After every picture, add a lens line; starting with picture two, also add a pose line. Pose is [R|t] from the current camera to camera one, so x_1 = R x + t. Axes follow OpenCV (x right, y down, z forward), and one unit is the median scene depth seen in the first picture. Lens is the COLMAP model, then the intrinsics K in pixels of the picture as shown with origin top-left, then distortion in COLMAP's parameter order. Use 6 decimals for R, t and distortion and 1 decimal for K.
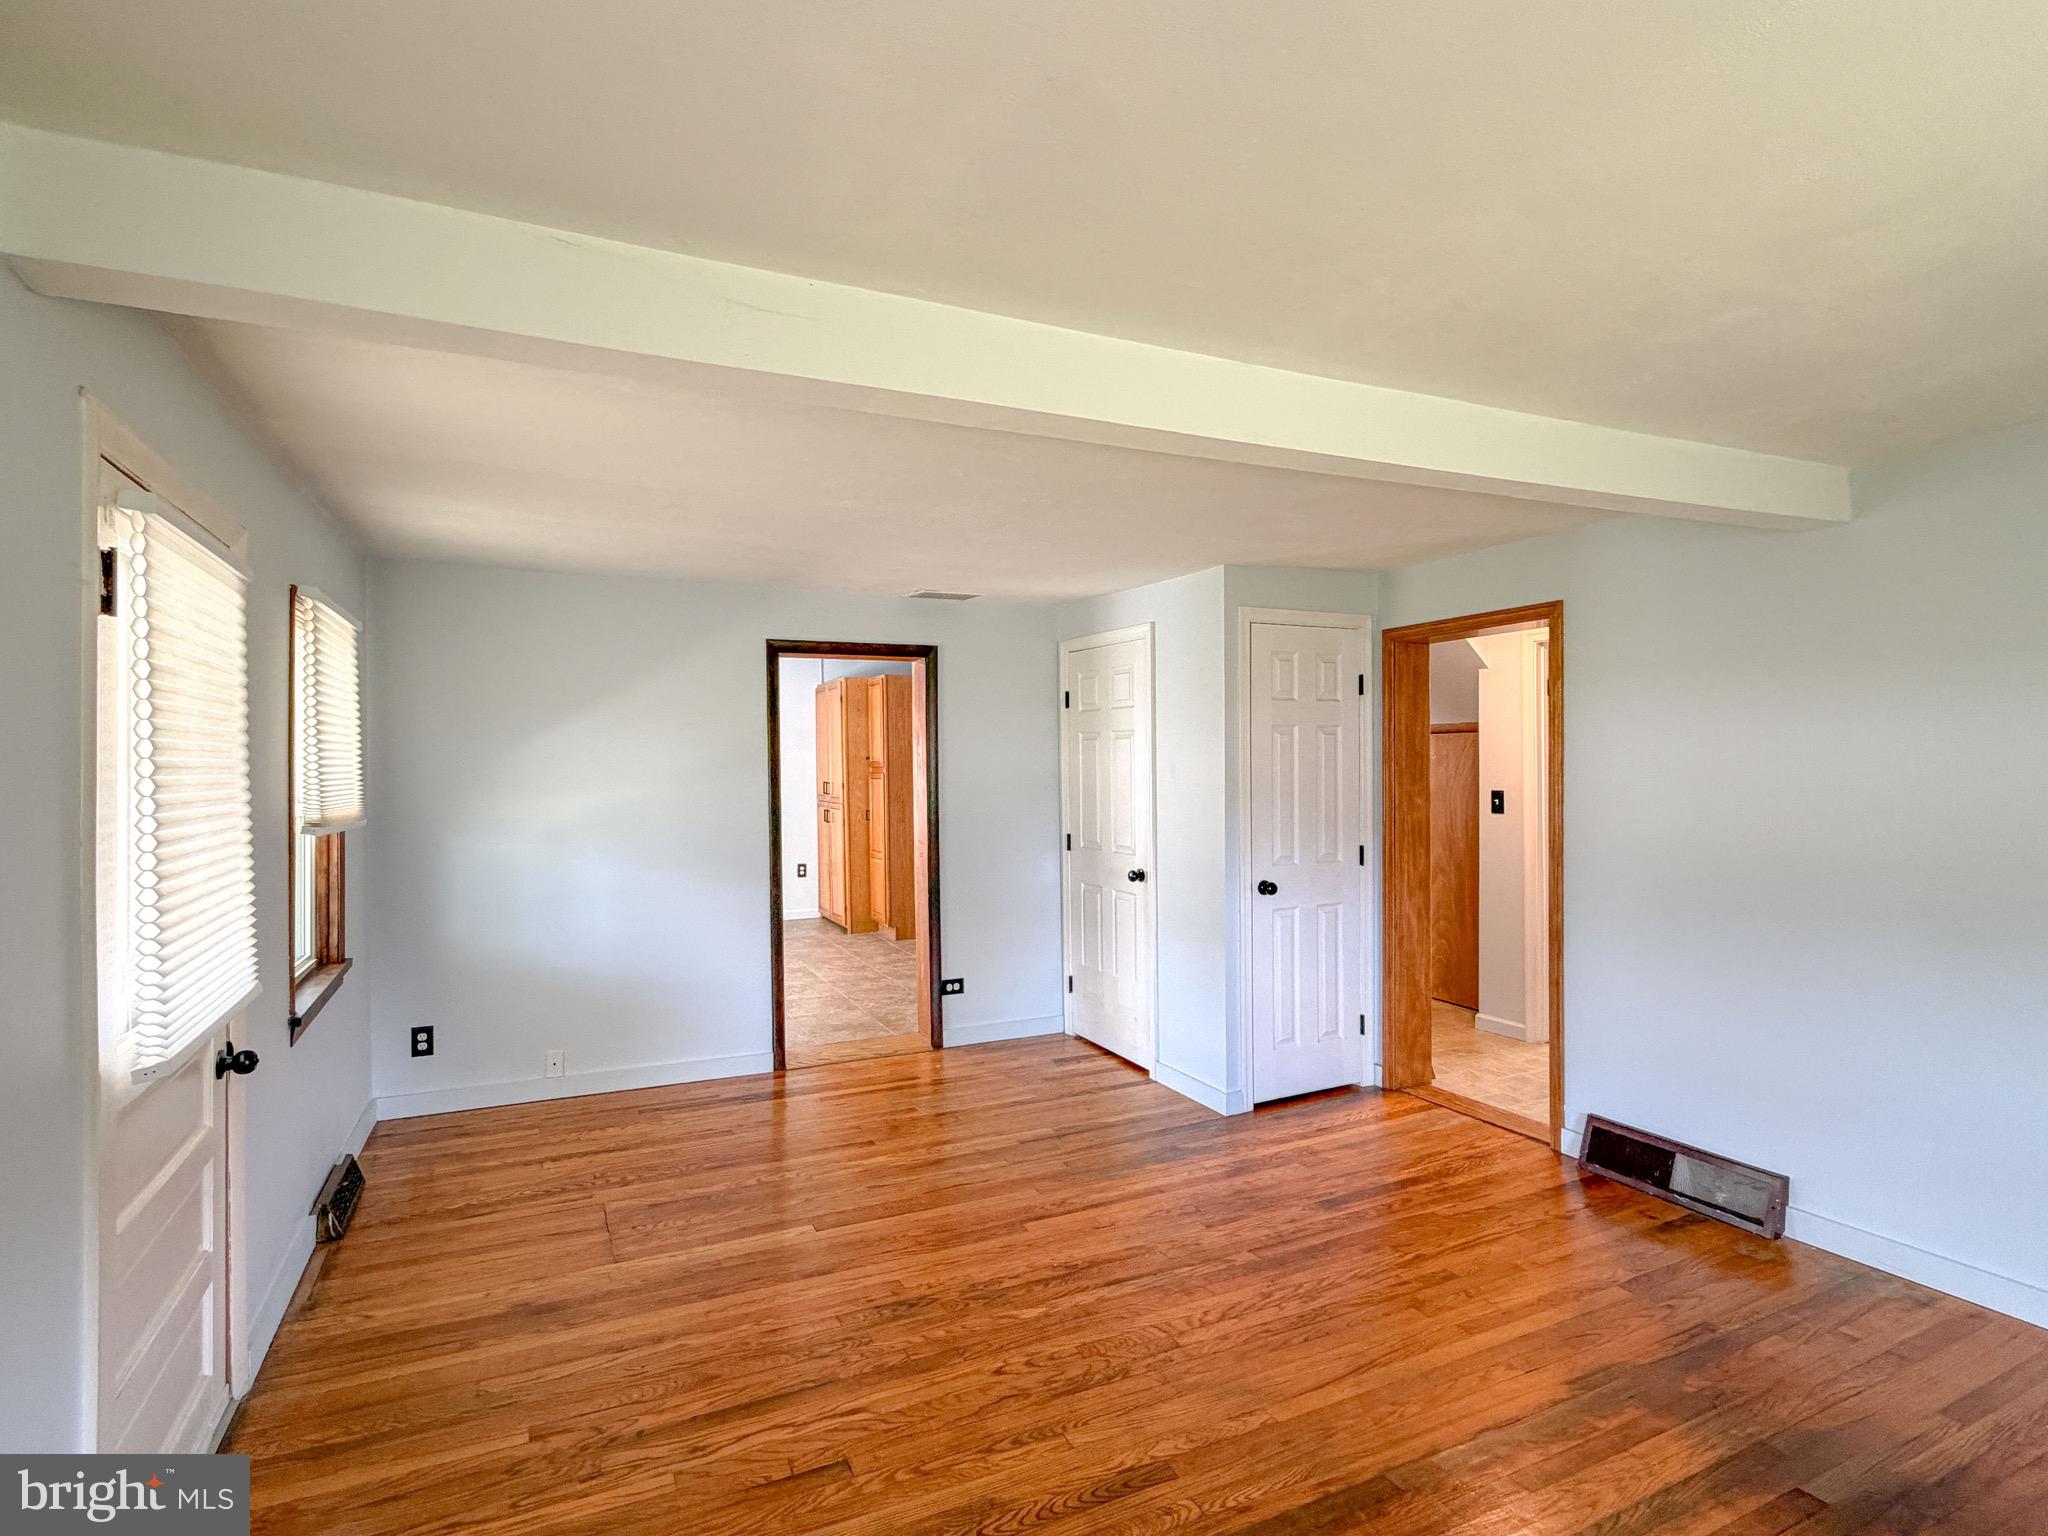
lens RADIAL K [[1026.6, 0, 1023.9], [0, 1026.6, 770.1], [0, 0, 1]] dist [-0.002192, -0.000516]
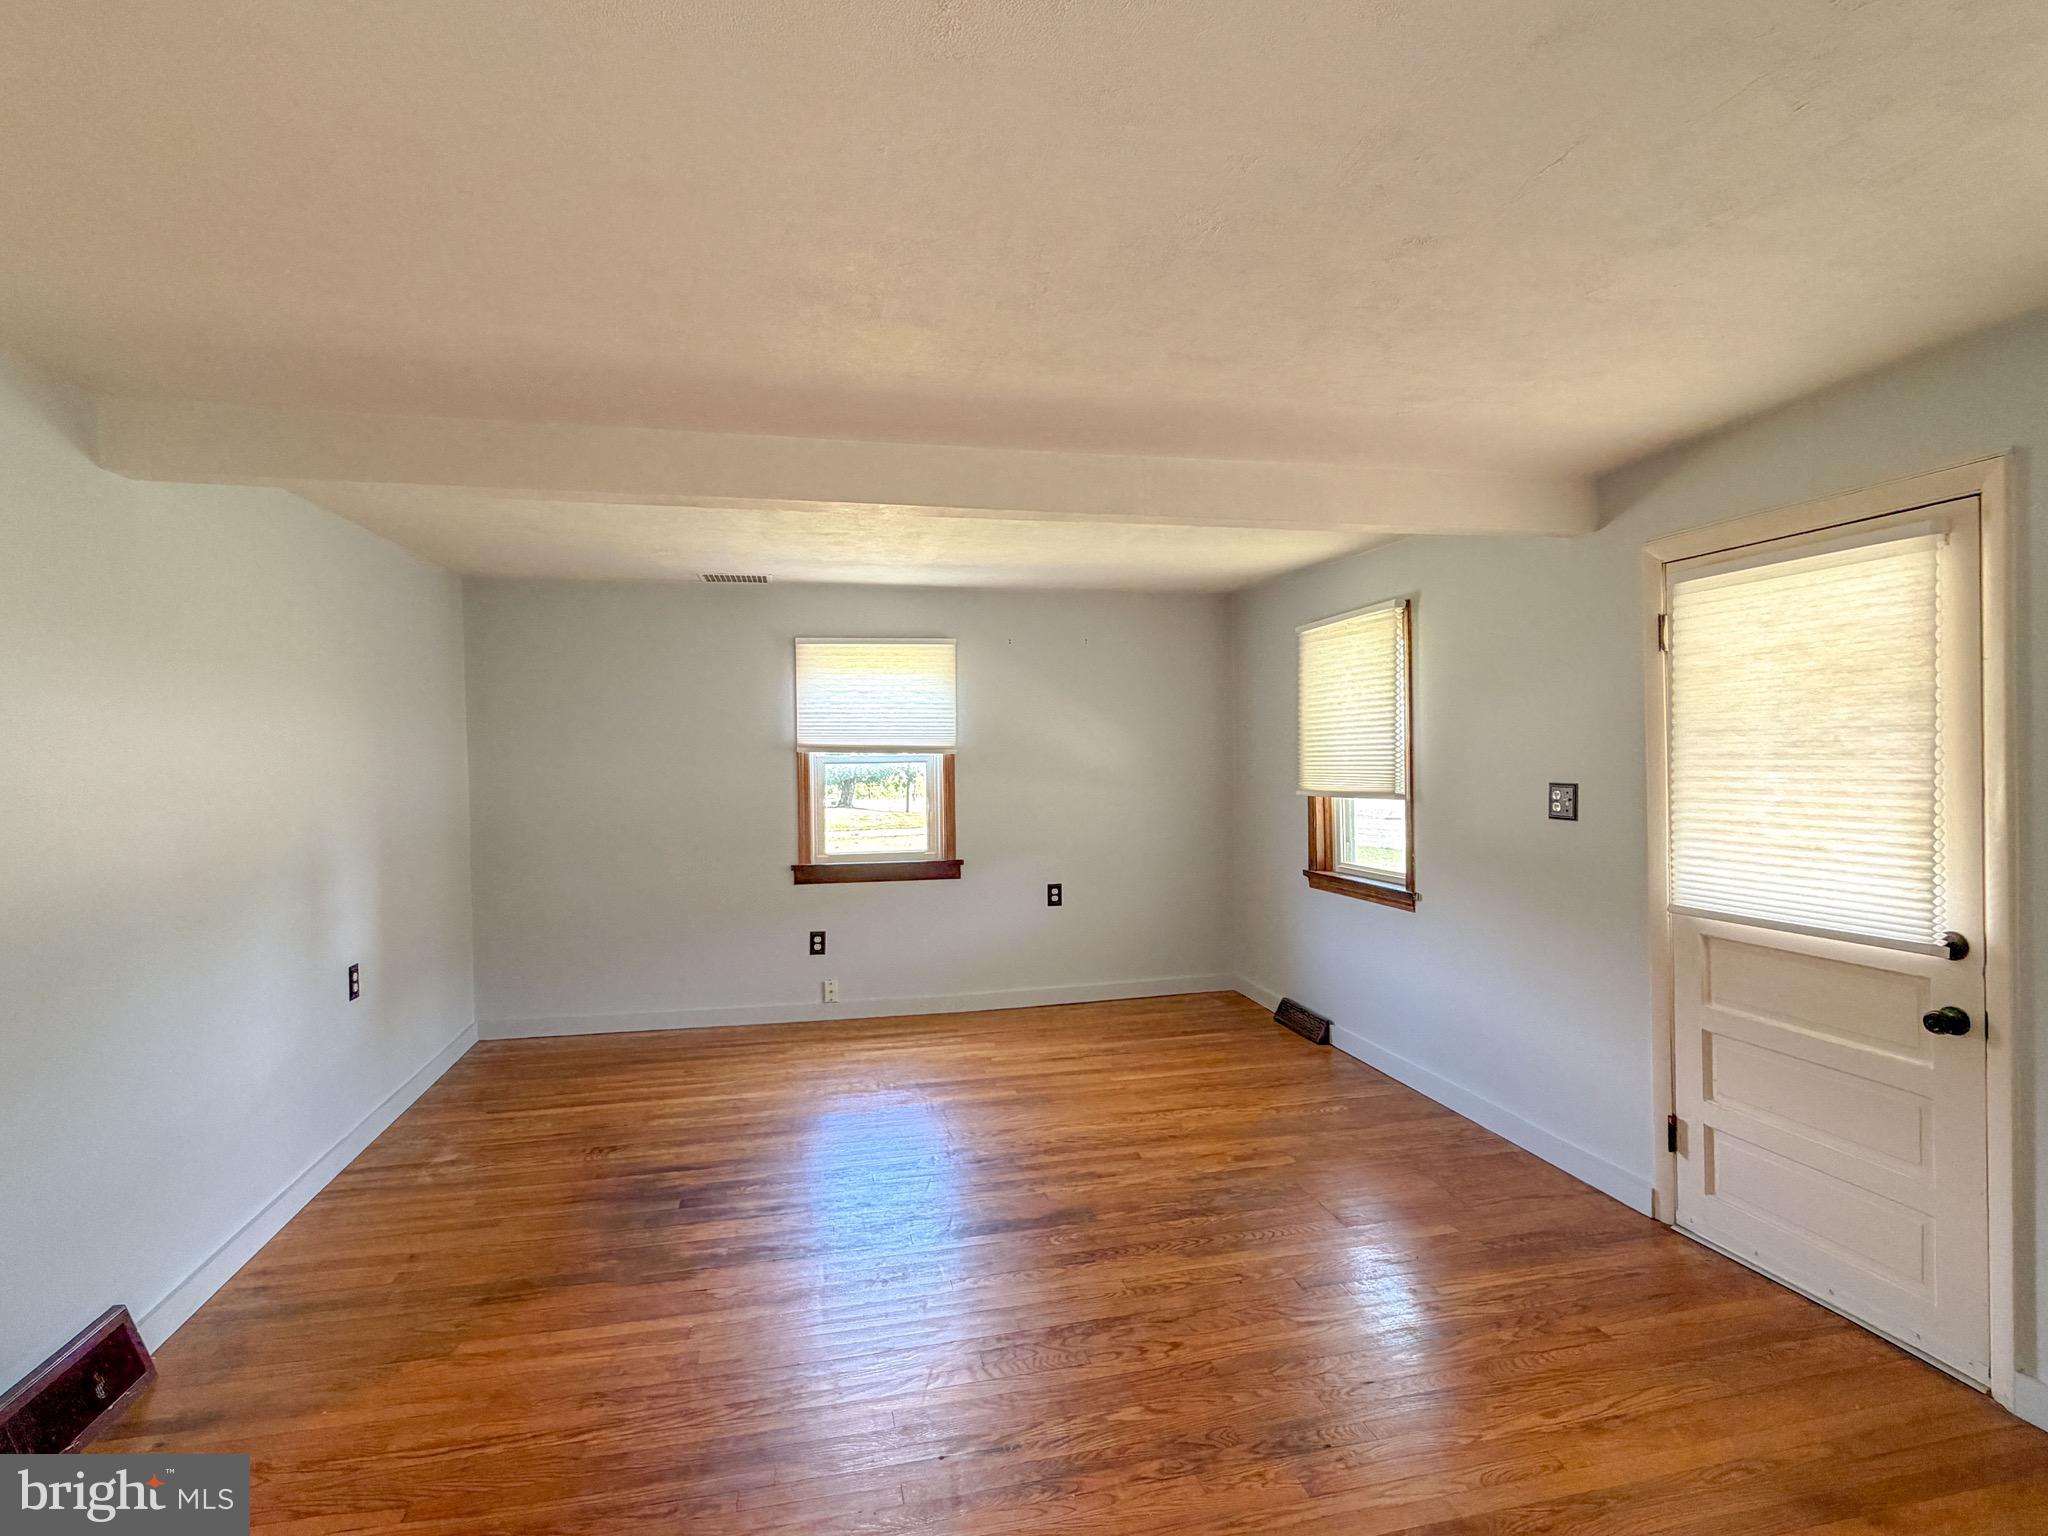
lens RADIAL K [[1026.6, 0, 1023.9], [0, 1026.6, 764.7], [0, 0, 1]] dist [-0.002192, -0.000516]
pose [[-0.973932, 0.023297, 0.225640, -0.114893], [0.026012, 0.999621, 0.009064, 0.005491], [-0.225343, 0.014697, -0.974169, 1.917571]]
